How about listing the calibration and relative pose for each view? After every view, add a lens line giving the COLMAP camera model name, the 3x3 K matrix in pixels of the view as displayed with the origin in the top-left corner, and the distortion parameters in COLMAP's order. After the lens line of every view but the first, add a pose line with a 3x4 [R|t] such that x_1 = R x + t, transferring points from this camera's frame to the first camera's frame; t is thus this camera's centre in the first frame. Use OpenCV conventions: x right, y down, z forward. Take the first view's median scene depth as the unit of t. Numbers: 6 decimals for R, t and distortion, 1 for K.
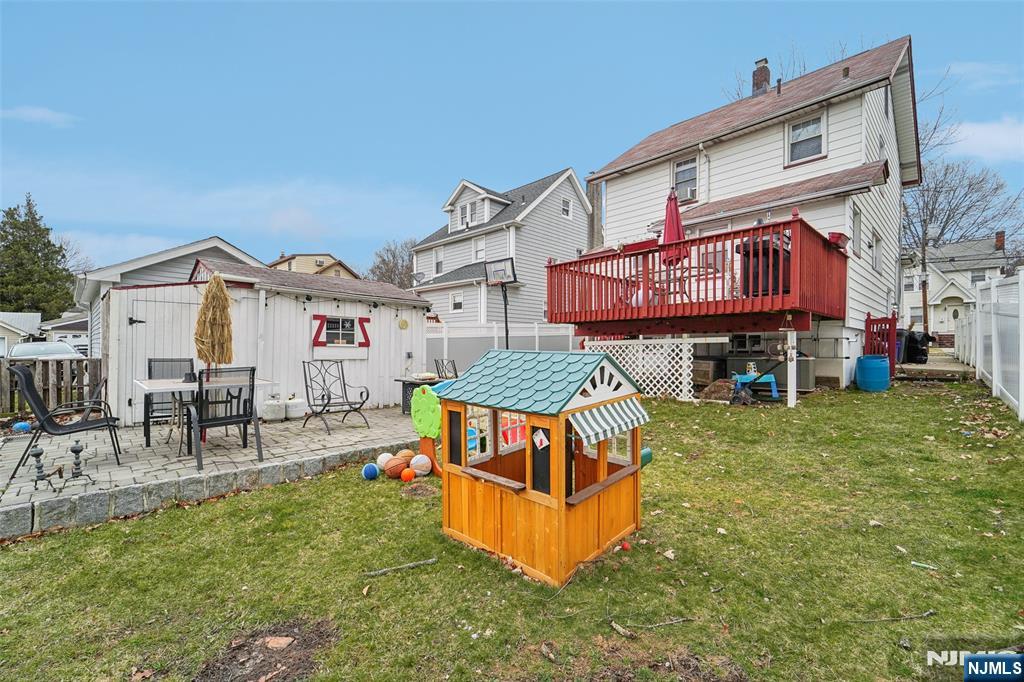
lens RADIAL K [[427.1, 0, 512.0], [0, 427.1, 341.0], [0, 0, 1]] dist [0.000866, 0.000054]
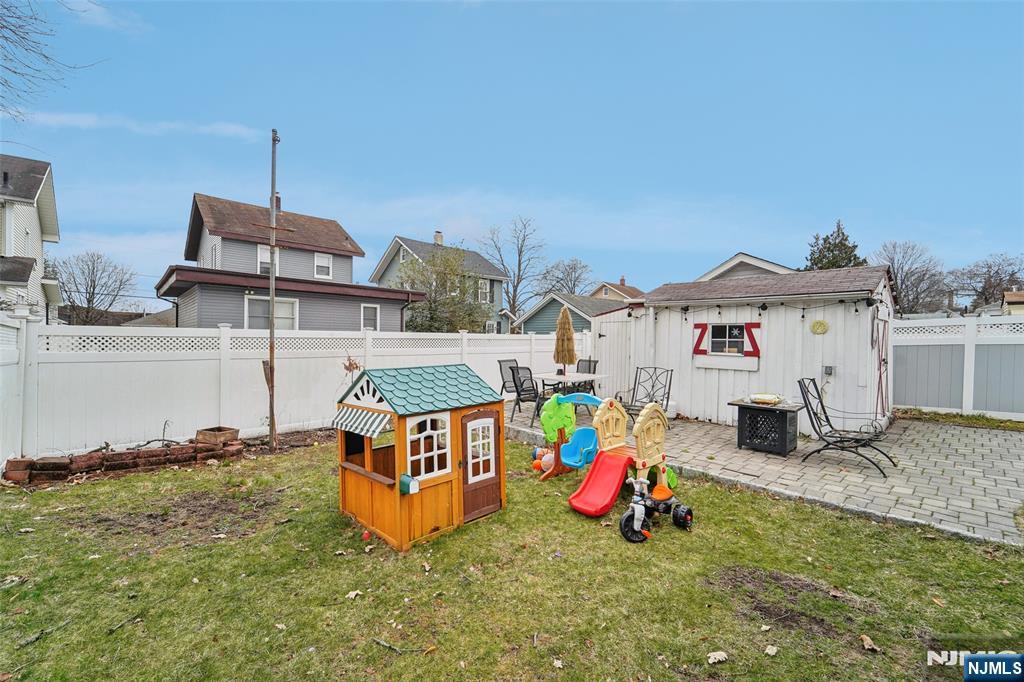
lens RADIAL K [[427.1, 0, 512.0], [0, 427.1, 341.0], [0, 0, 1]] dist [0.000866, 0.000054]
pose [[-0.035427, -0.003263, -0.999367, 0.551727], [0.004308, 0.999985, -0.003418, -0.017611], [0.999363, -0.004426, -0.035412, 0.562711]]
